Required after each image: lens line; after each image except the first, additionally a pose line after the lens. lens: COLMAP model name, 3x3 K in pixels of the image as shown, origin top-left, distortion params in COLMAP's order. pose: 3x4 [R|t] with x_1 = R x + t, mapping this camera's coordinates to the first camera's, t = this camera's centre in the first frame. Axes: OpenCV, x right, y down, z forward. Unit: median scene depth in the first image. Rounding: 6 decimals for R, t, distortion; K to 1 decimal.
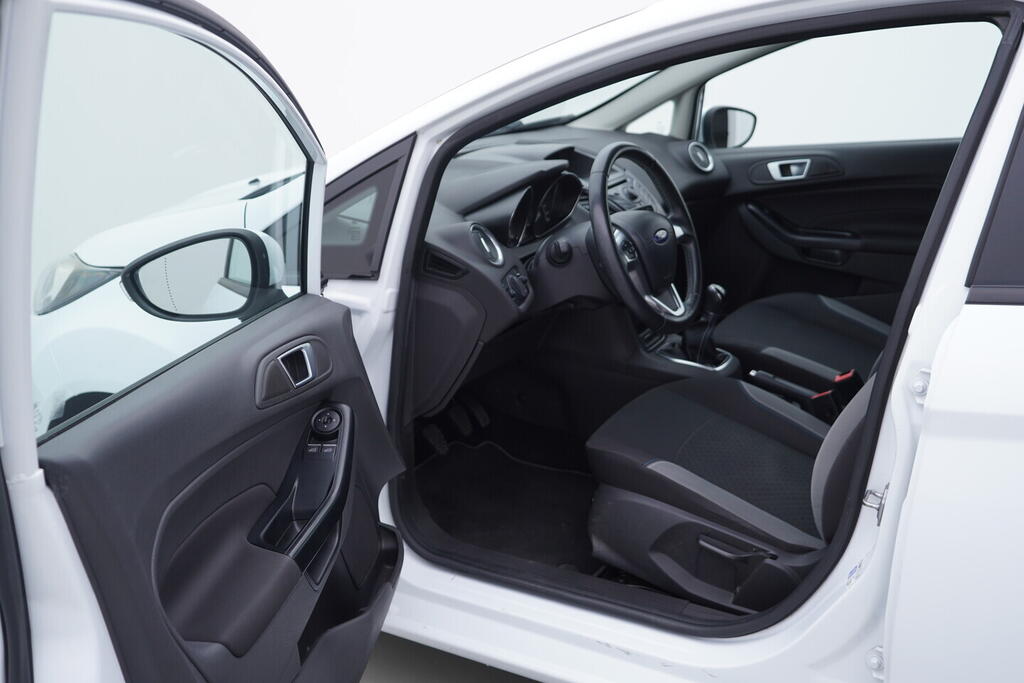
lens RADIAL K [[1048.1, 0, 512.0], [0, 1048.1, 341.5], [0, 0, 1]] dist [-0.004582, -0.005333]
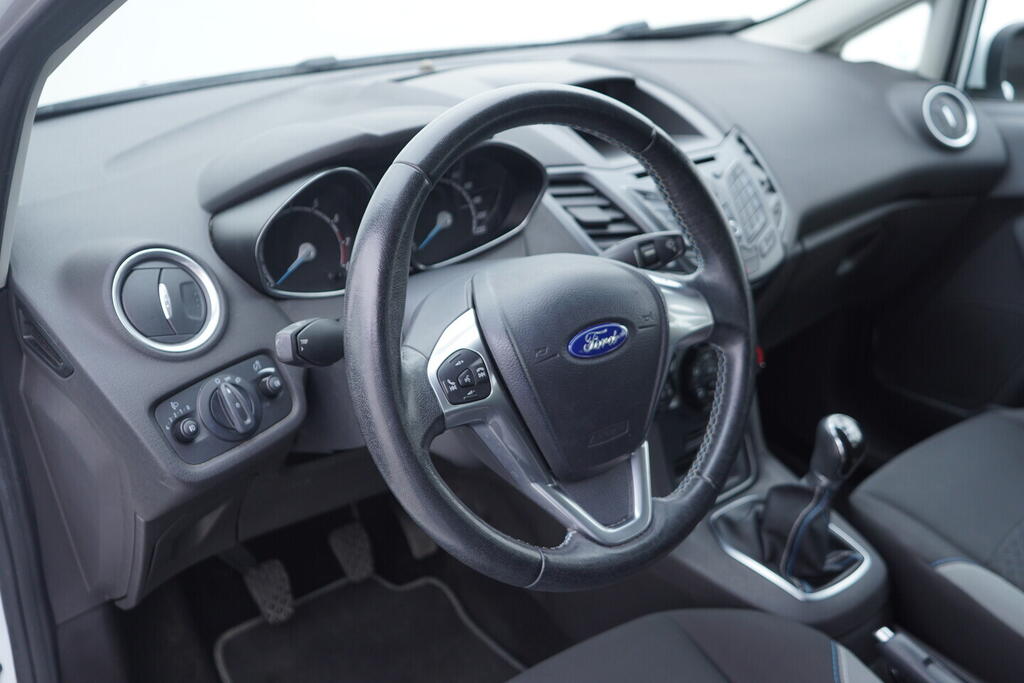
lens RADIAL K [[1048.1, 0, 512.0], [0, 1048.1, 341.5], [0, 0, 1]] dist [-0.004582, -0.005333]
pose [[0.928273, 0.172904, -0.329261, 0.201512], [-0.140958, 0.982870, 0.118732, -0.117610], [0.344150, -0.063804, 0.936744, 0.522619]]
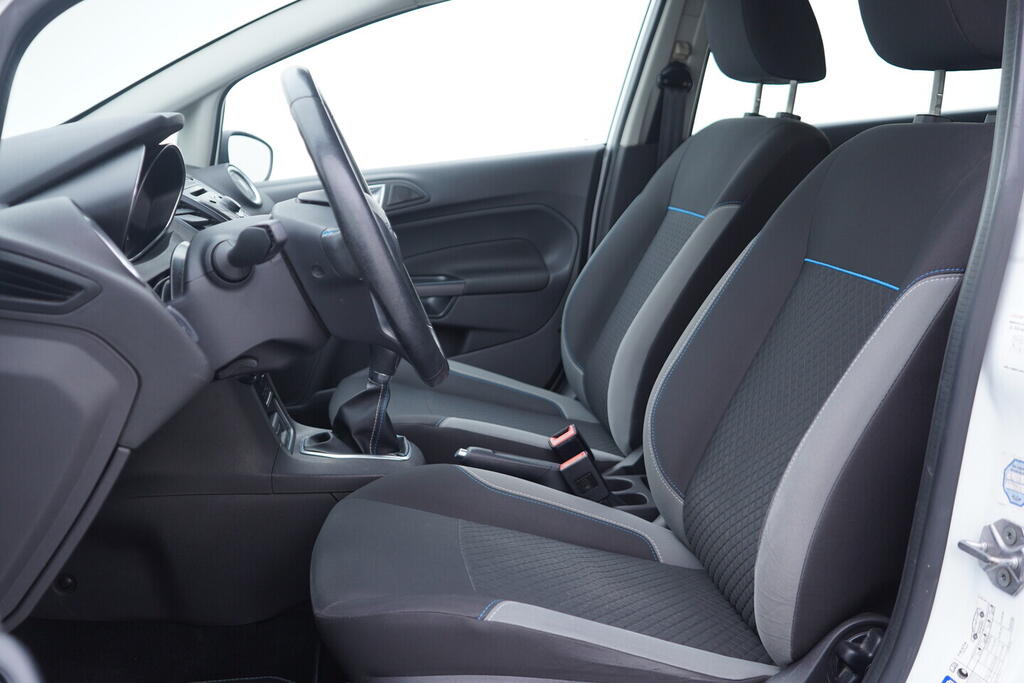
lens RADIAL K [[1048.1, 0, 512.0], [0, 1048.1, 341.5], [0, 0, 1]] dist [-0.004582, -0.005333]
pose [[0.799114, -0.100528, 0.592714, -0.129579], [0.178678, 0.981083, -0.074502, 0.015574], [-0.574012, 0.165440, 0.801960, 0.419701]]
